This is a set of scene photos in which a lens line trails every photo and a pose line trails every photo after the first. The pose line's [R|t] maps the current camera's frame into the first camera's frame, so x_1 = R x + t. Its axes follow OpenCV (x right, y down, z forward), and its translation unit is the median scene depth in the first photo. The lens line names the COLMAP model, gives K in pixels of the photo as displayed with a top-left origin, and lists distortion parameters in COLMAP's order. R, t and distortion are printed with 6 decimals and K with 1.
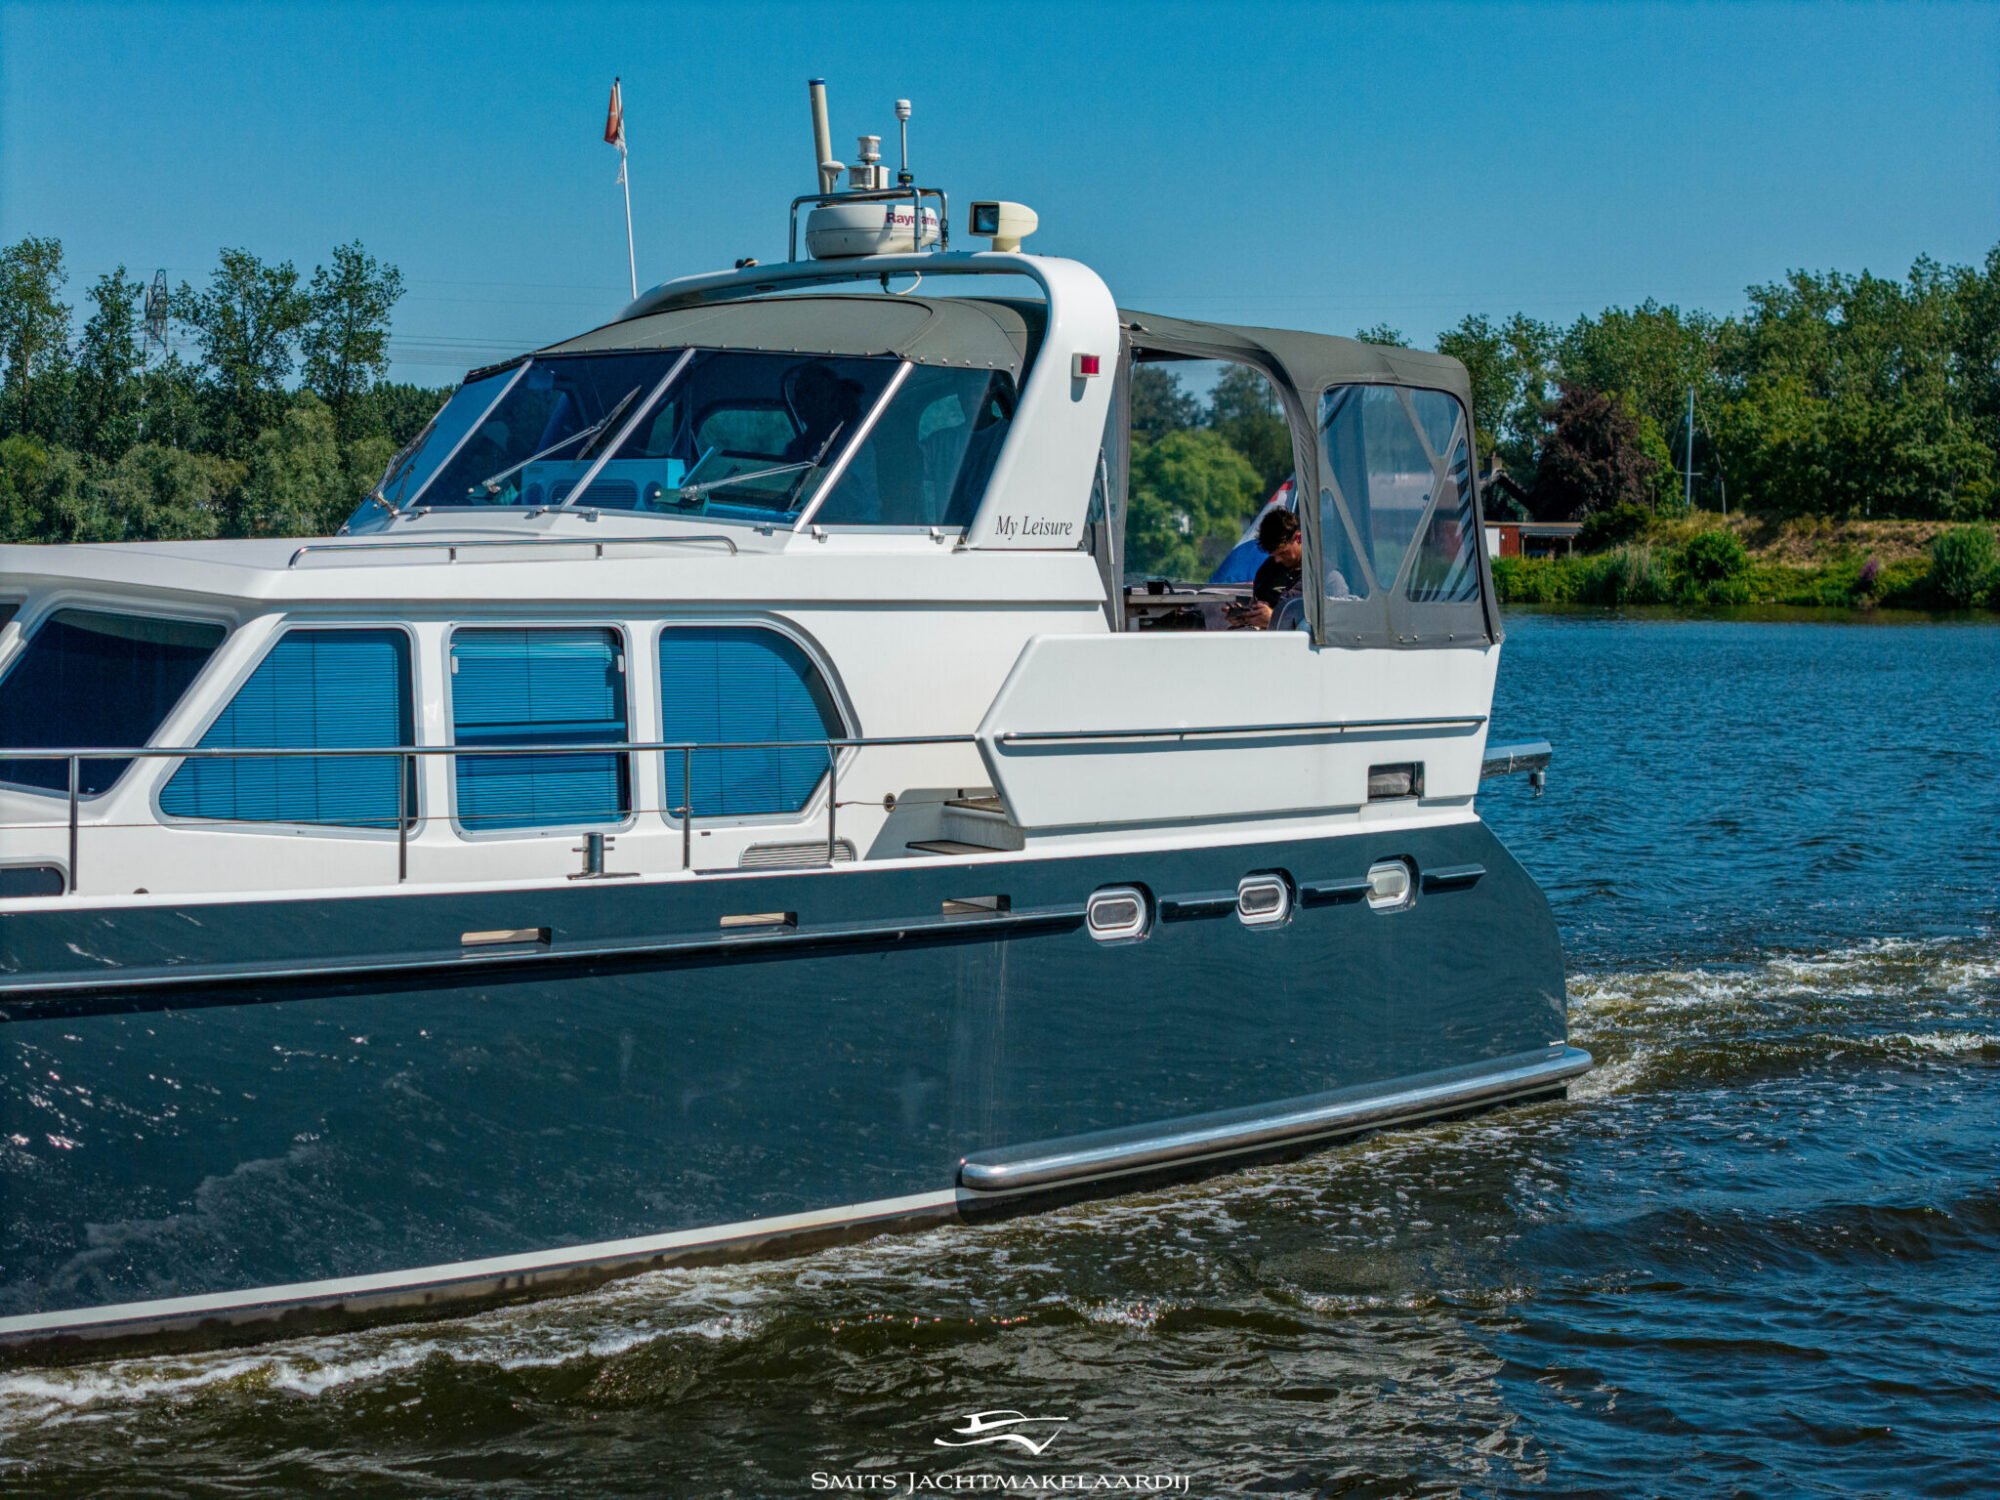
lens RADIAL K [[4046.9, 0, 1000.0], [0, 4046.9, 750.0], [0, 0, 1]] dist [-0.148382, 0.367961]
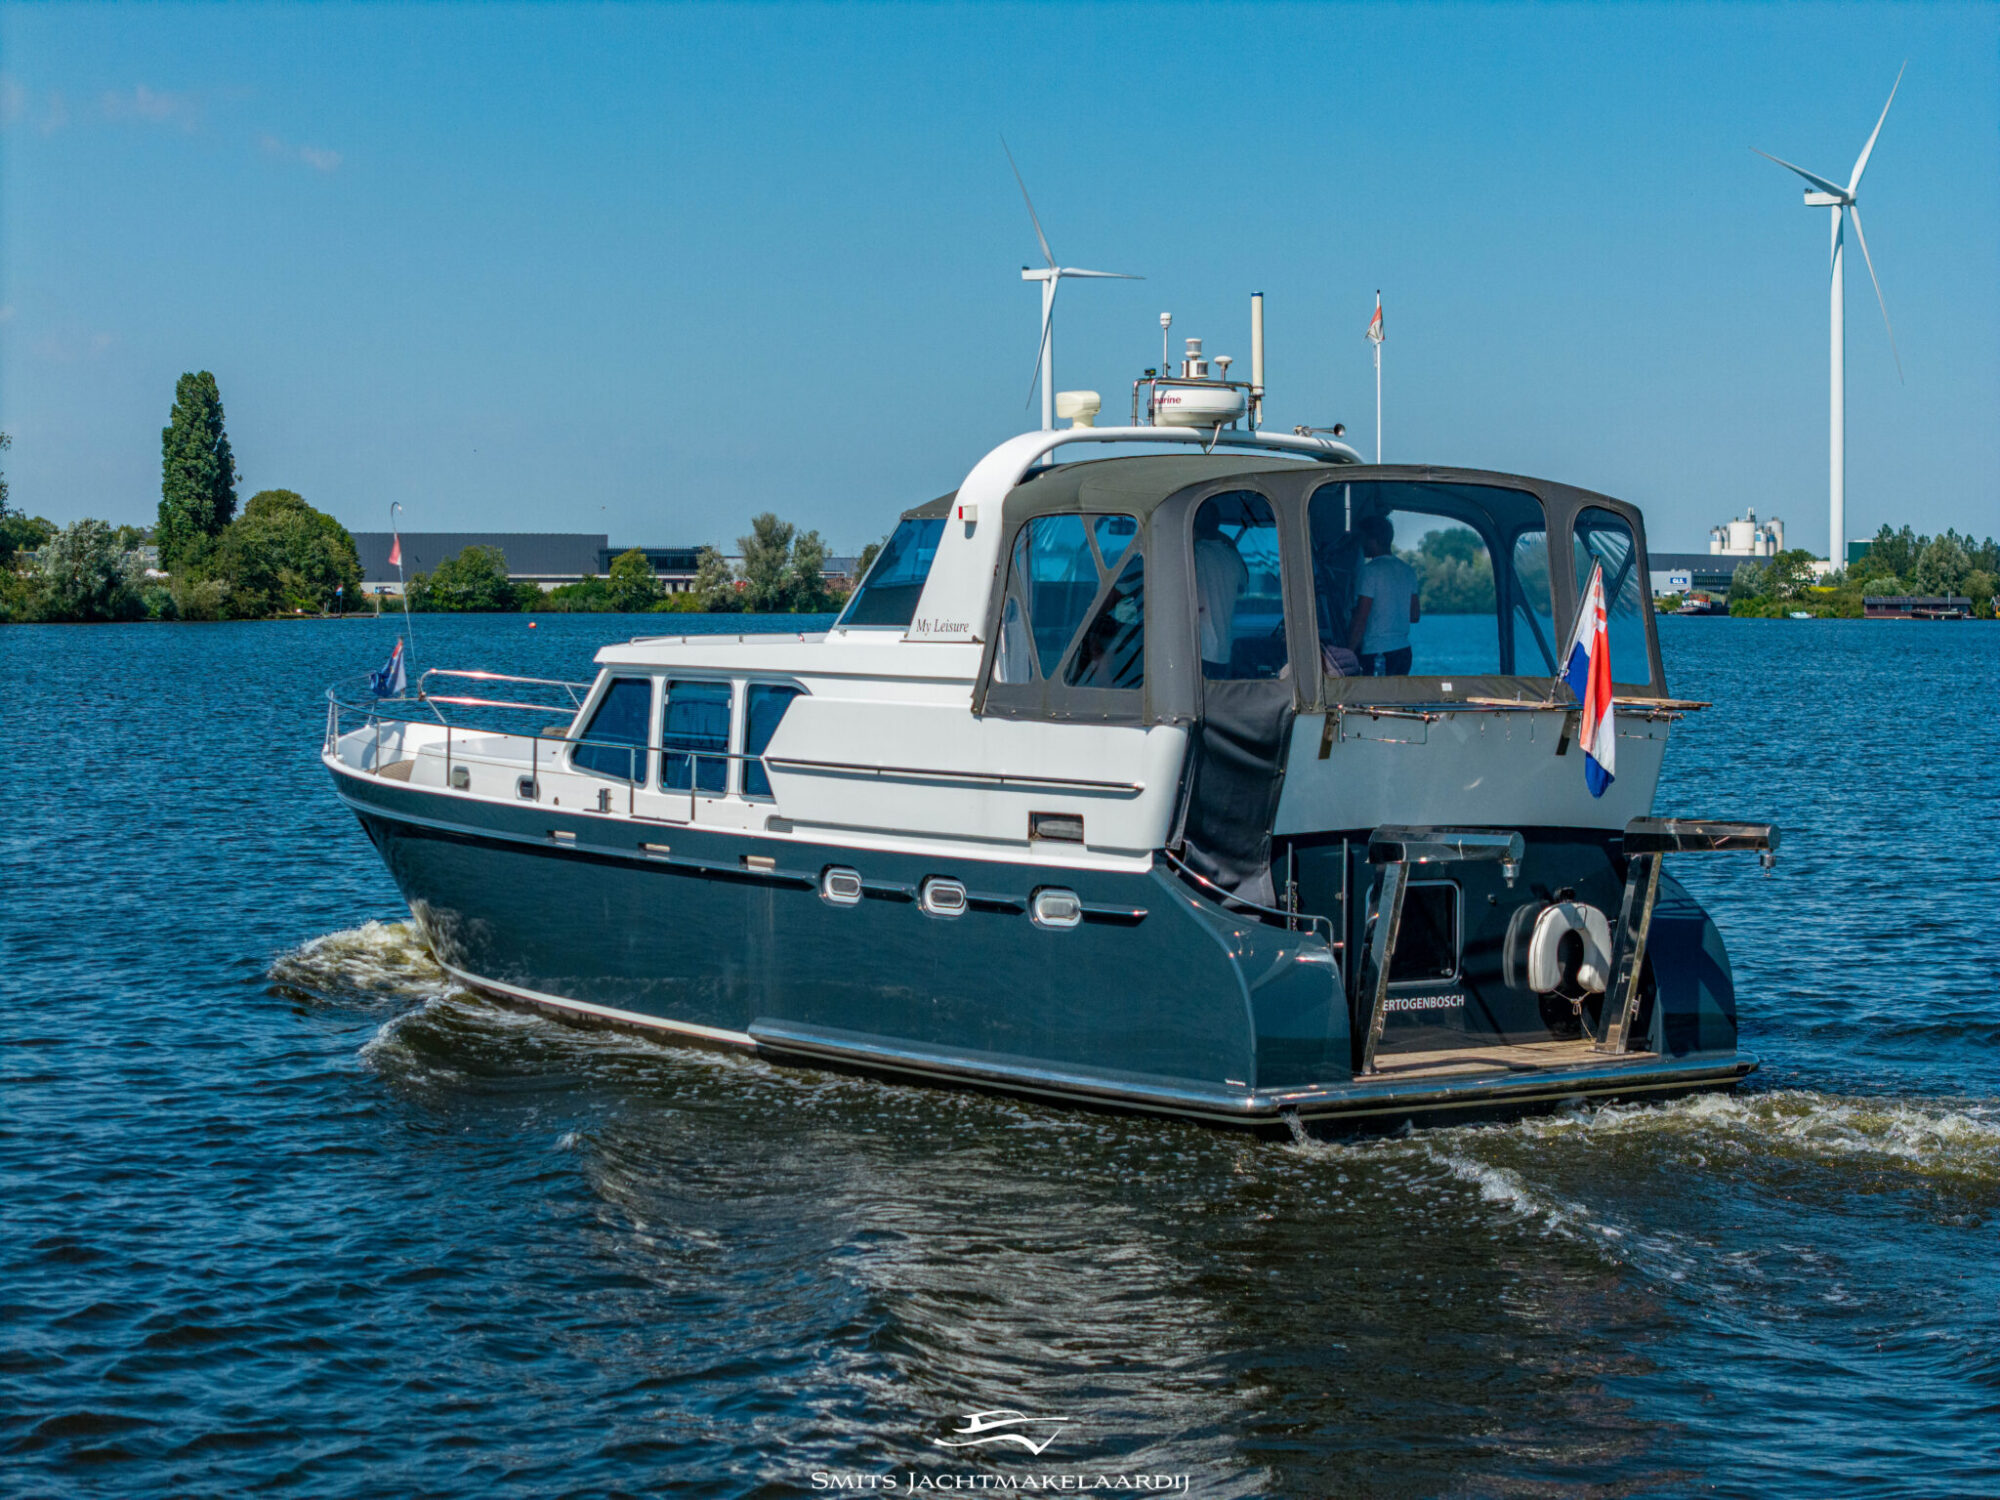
lens RADIAL K [[4136.7, 0, 1000.0], [0, 4136.7, 750.0], [0, 0, 1]] dist [-0.220459, -0.061713]
pose [[-0.216255, 0.036487, -0.975655, 1.482245], [-0.049258, 0.997621, 0.048227, -0.084738], [0.975094, 0.058488, -0.213943, 1.360297]]
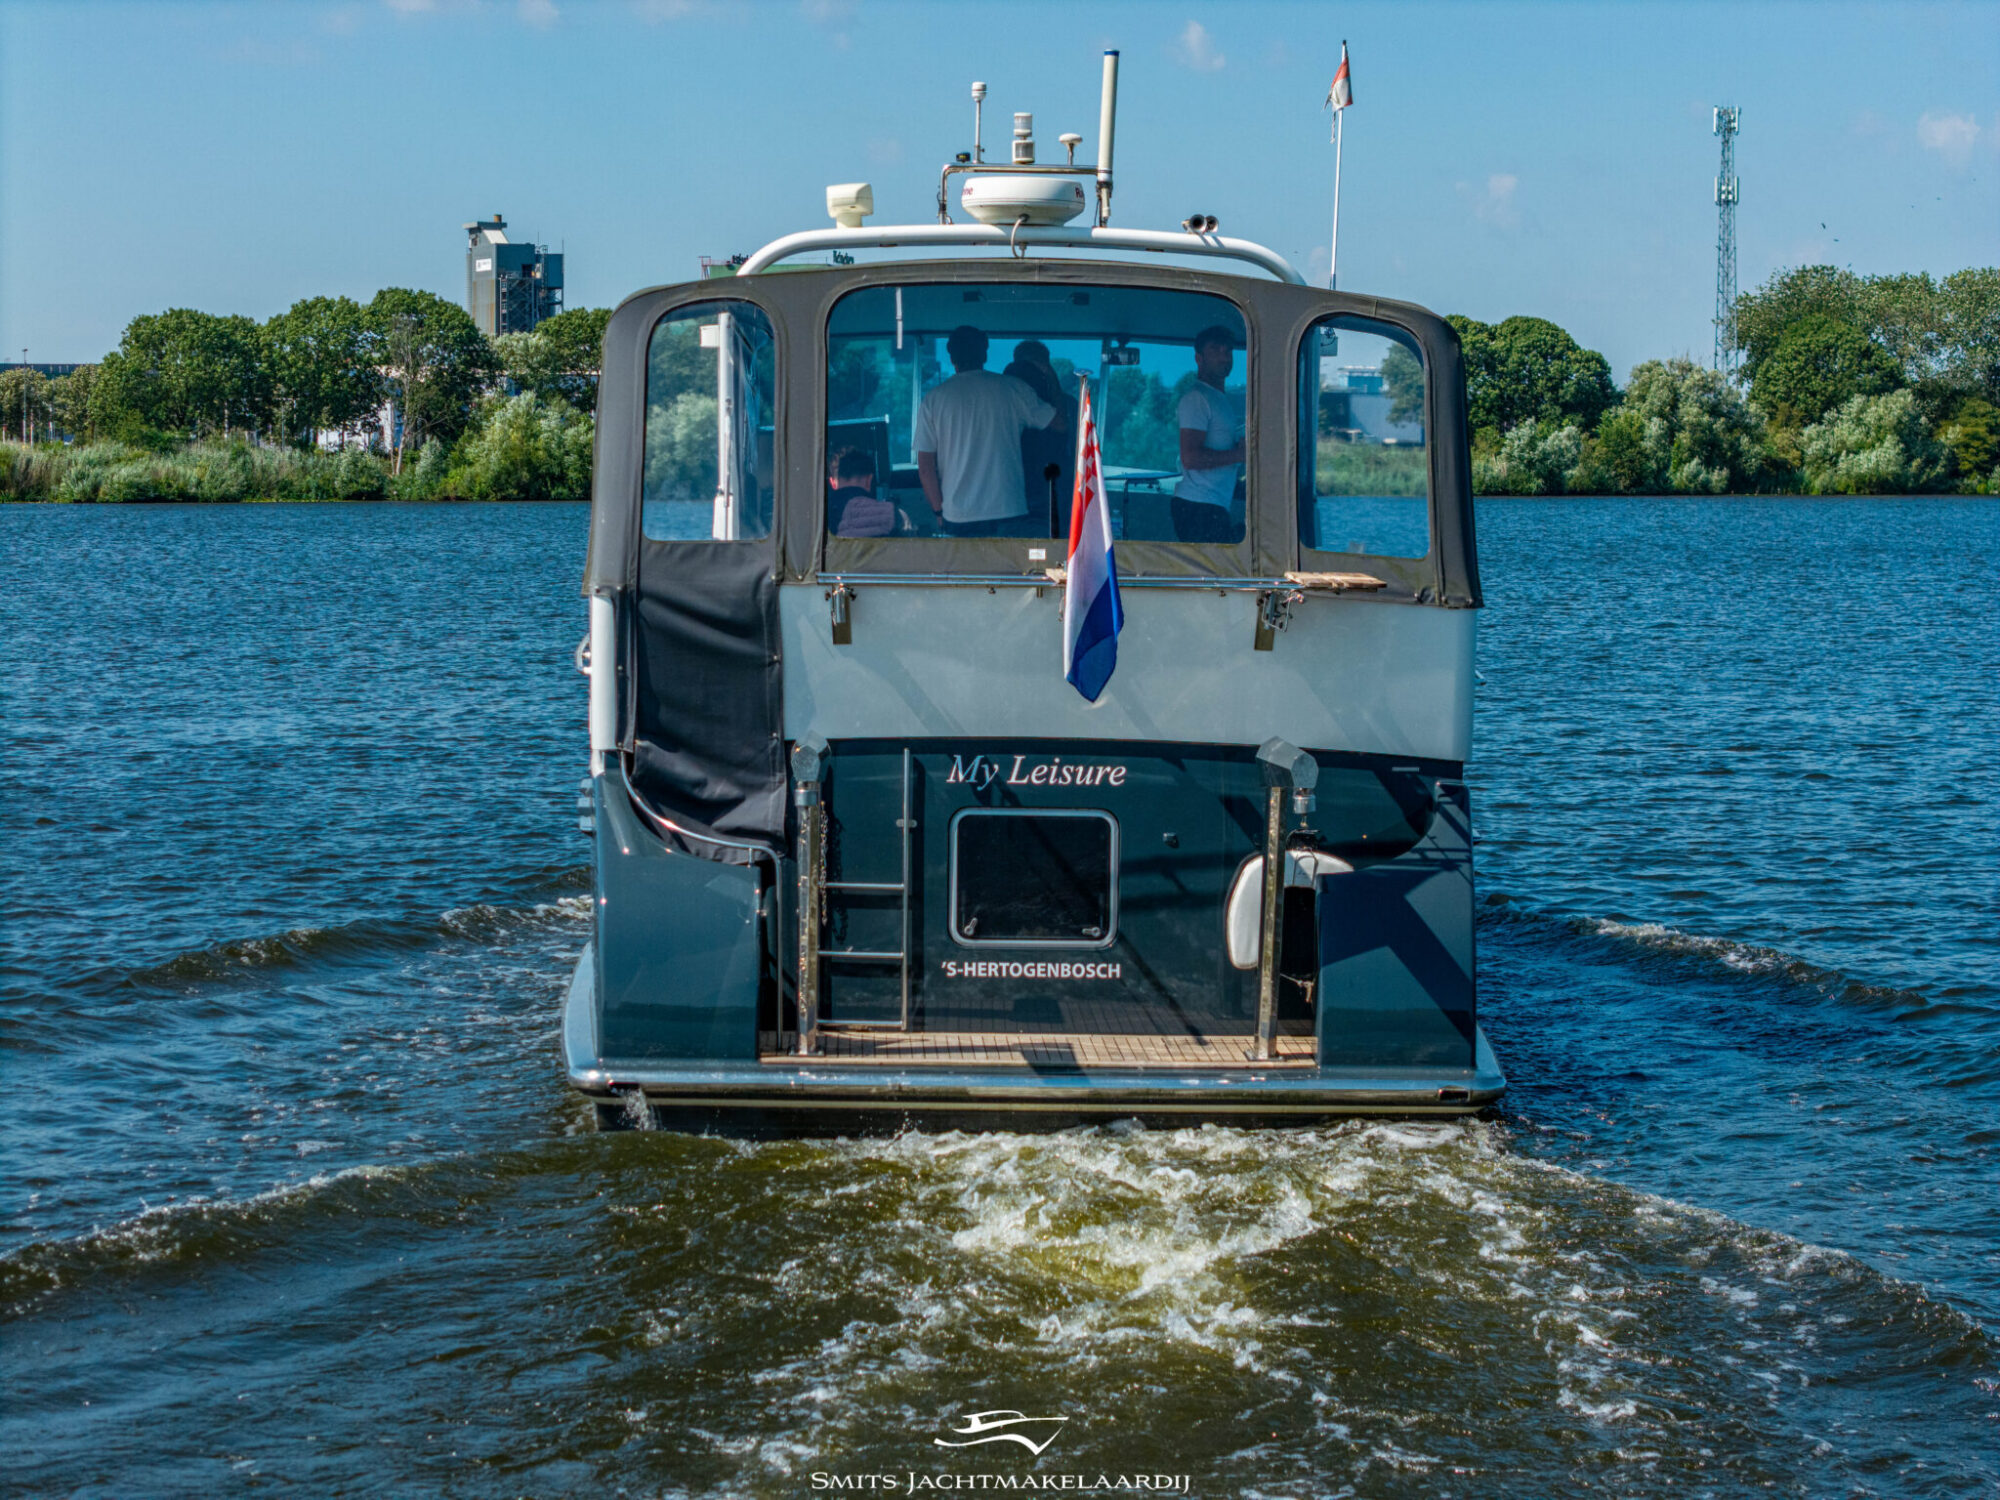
lens RADIAL K [[4046.9, 0, 1000.0], [0, 4046.9, 750.0], [0, 0, 1]] dist [-0.148382, 0.367961]
pose [[-0.733340, 0.044088, -0.678431, 0.775430], [-0.039654, 0.993422, 0.107422, -0.108006], [0.678704, 0.105680, -0.726768, 1.977430]]
